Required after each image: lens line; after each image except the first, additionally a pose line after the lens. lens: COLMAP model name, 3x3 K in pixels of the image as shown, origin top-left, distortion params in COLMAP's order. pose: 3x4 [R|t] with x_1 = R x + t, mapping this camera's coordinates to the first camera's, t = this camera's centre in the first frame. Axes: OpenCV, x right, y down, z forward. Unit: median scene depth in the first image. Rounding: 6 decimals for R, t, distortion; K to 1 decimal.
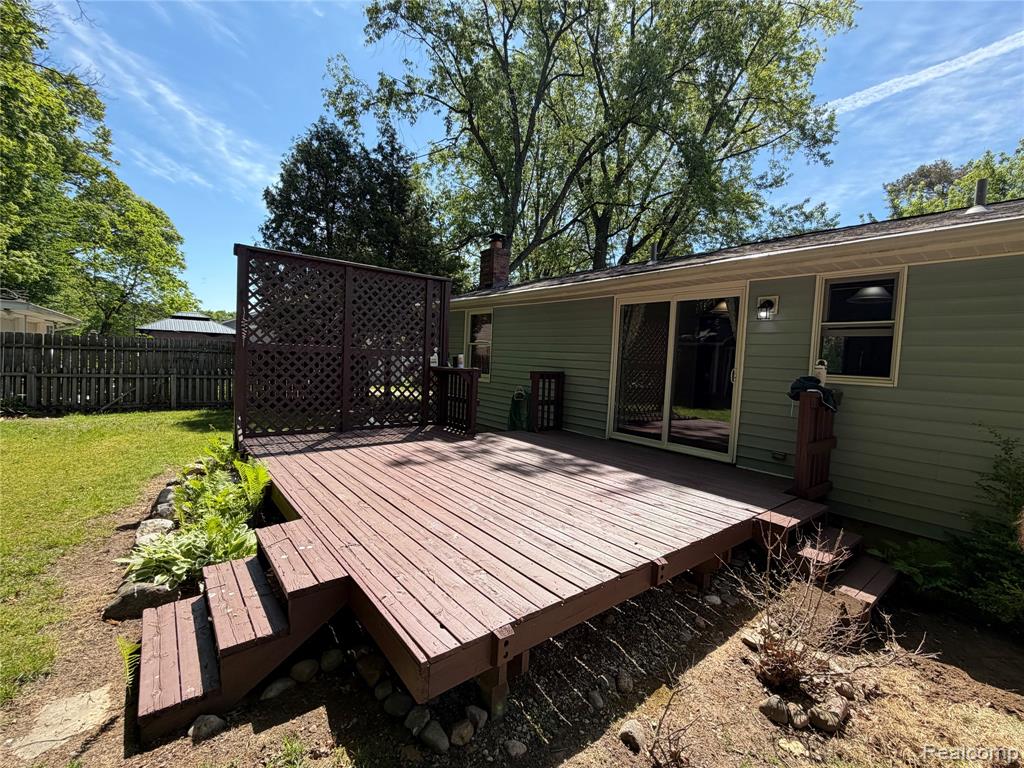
lens RADIAL K [[446.2, 0, 513.3], [0, 446.2, 381.7], [0, 0, 1]] dist [0.002423, 0.000083]
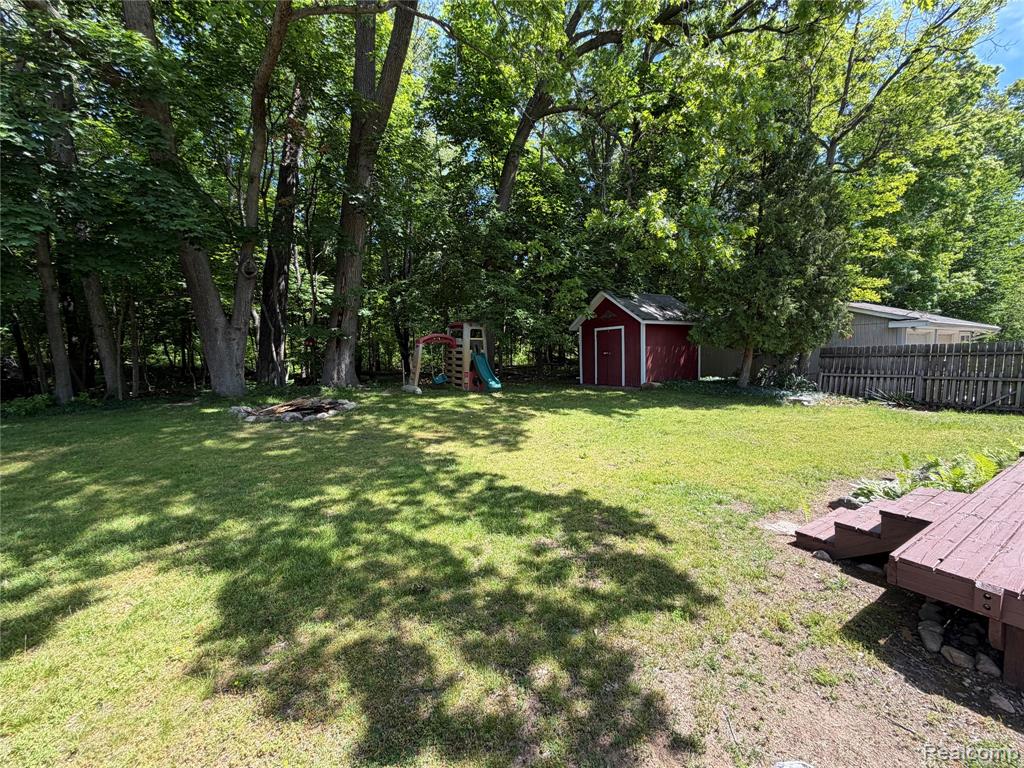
lens RADIAL K [[413.5, 0, 514.2], [0, 413.5, 384.4], [0, 0, 1]] dist [-0.000718, -0.000137]
pose [[-0.117695, 0.021718, -0.992812, 0.232650], [-0.030546, 0.999209, 0.025479, 0.010002], [0.992580, 0.033325, -0.116939, -0.019765]]
